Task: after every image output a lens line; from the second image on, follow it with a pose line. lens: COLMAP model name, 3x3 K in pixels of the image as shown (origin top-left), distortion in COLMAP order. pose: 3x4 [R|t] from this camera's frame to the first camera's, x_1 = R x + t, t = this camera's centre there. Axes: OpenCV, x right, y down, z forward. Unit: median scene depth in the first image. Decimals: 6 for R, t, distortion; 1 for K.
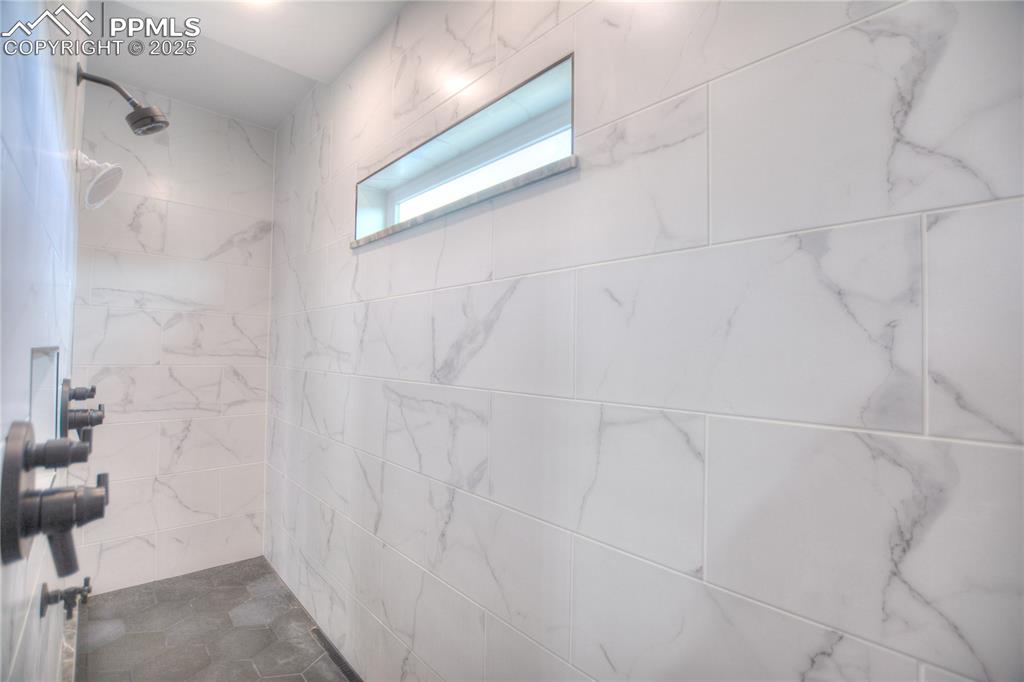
lens RADIAL K [[449.0, 0, 516.8], [0, 449.0, 340.8], [0, 0, 1]] dist [-0.032404, 0.000393]
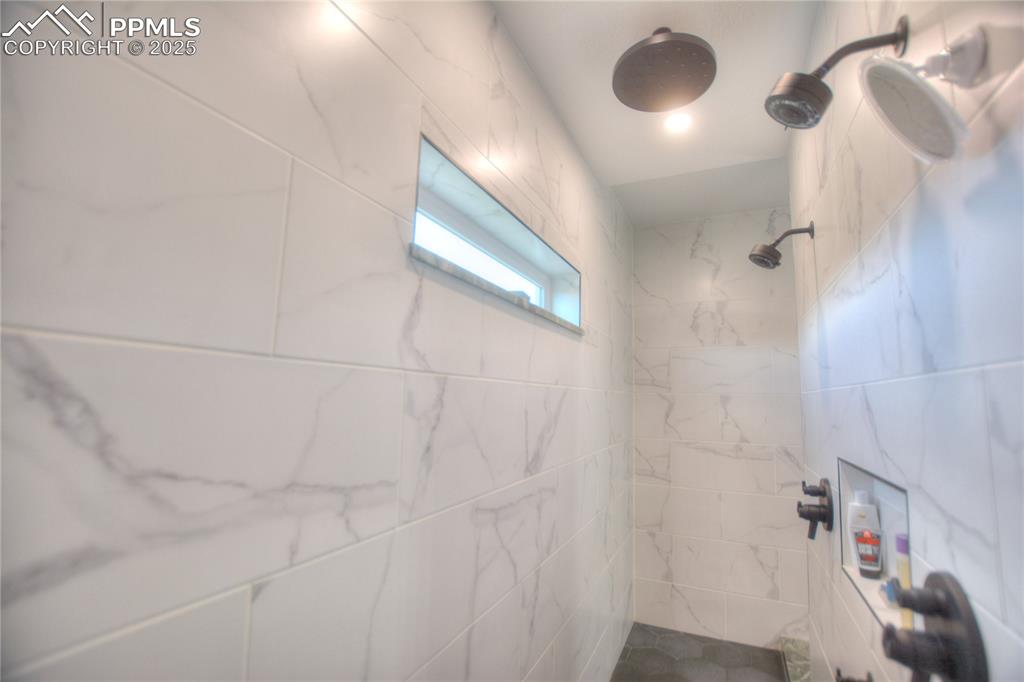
lens RADIAL K [[449.0, 0, 516.8], [0, 449.0, 340.8], [0, 0, 1]] dist [-0.032404, 0.000393]
pose [[-0.362957, 0.102033, 0.926203, -1.127232], [-0.041706, 0.991212, -0.125539, -0.080048], [-0.930872, -0.084193, -0.355511, 1.398834]]
